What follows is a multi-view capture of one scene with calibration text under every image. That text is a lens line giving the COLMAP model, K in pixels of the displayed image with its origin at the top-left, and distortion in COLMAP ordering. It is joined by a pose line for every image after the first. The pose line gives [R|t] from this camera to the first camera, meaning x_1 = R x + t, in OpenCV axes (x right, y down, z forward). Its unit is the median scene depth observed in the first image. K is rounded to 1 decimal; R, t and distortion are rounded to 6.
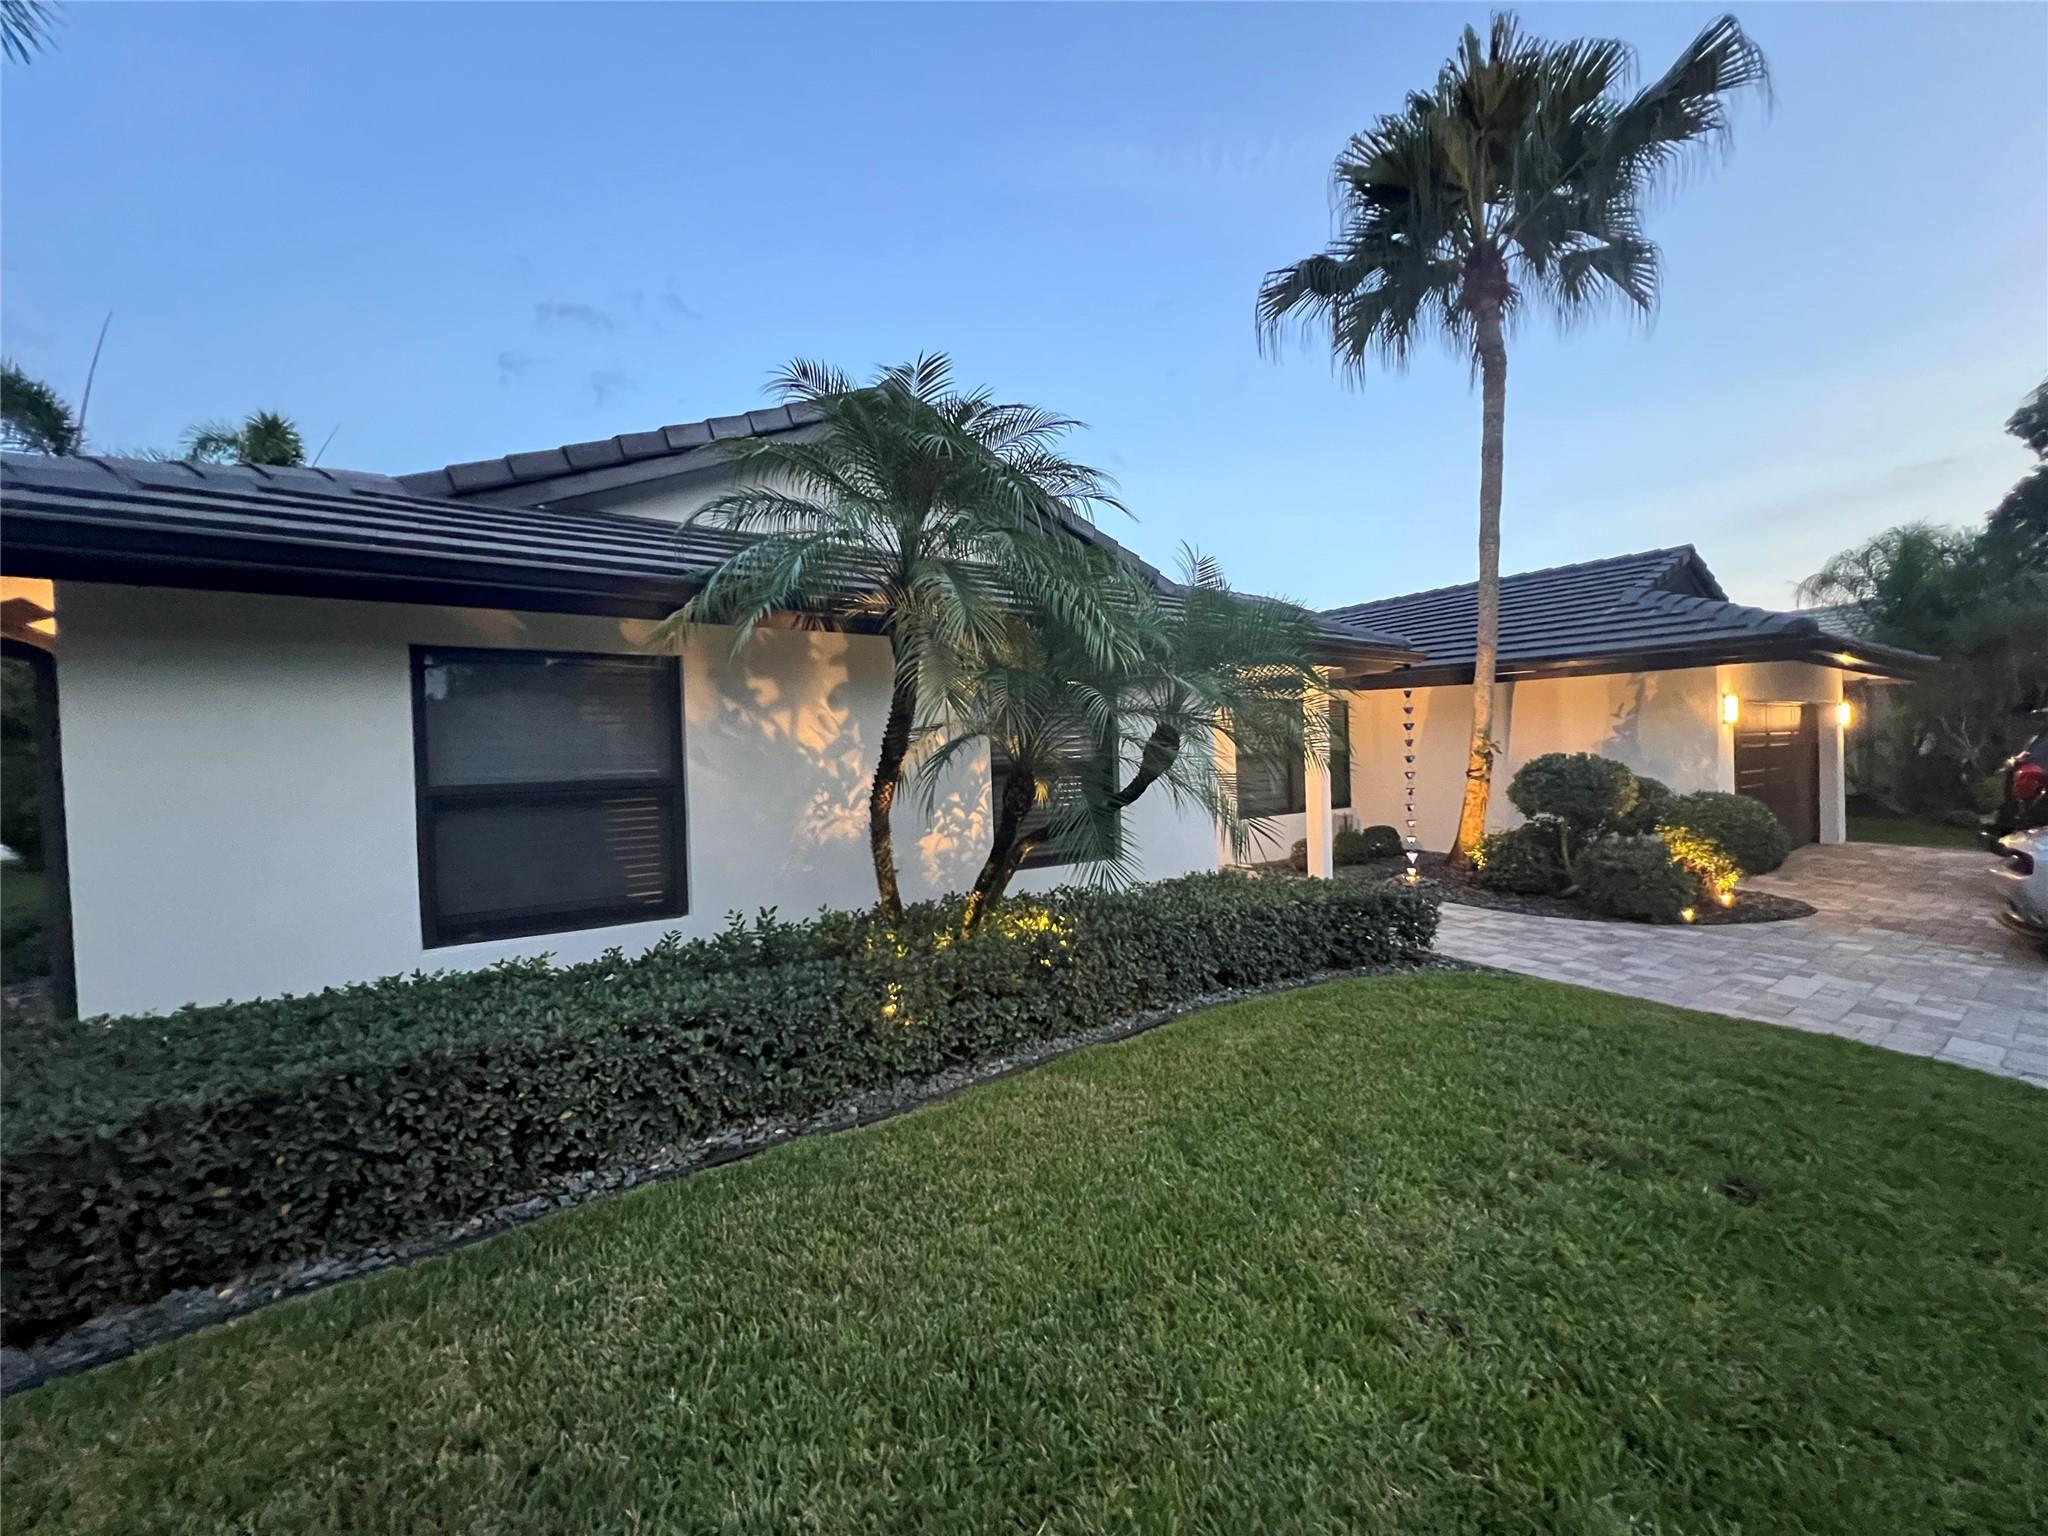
lens RADIAL K [[817.1, 0, 1022.2], [0, 817.1, 769.1], [0, 0, 1]] dist [-0.001841, -0.000185]
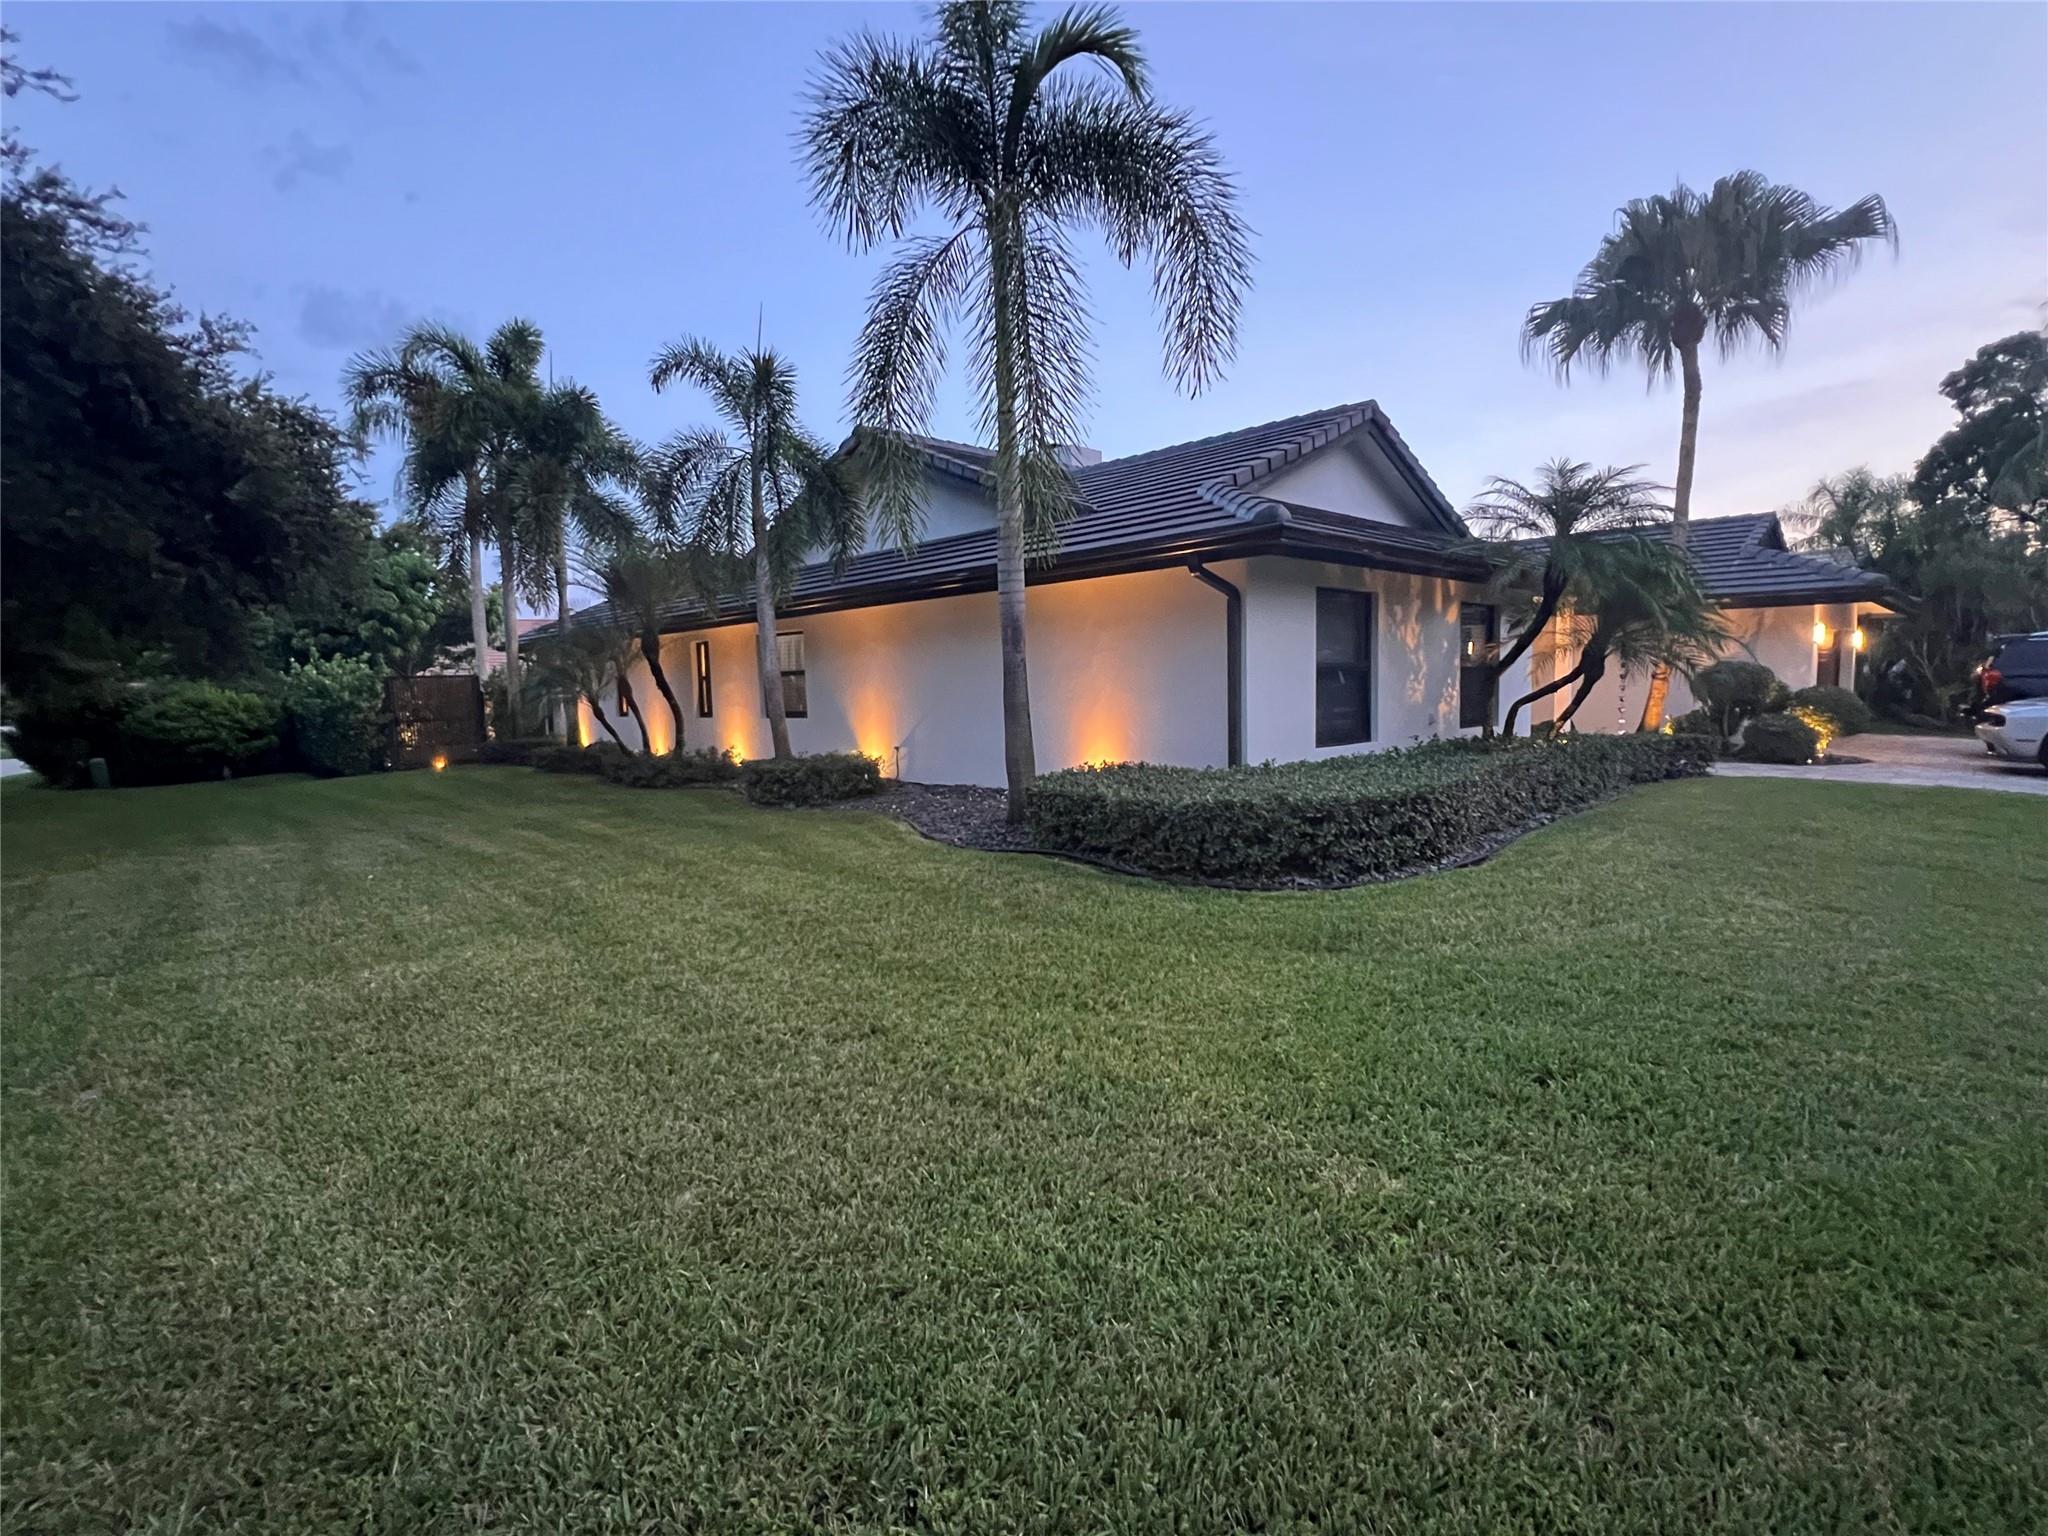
lens RADIAL K [[951.8, 0, 1026.9], [0, 951.8, 769.1], [0, 0, 1]] dist [-0.005496, -0.000374]
pose [[0.989511, -0.006097, 0.144328, -0.793180], [-0.004797, 0.997172, 0.075006, 0.048713], [-0.144377, -0.074912, 0.986683, -0.505340]]
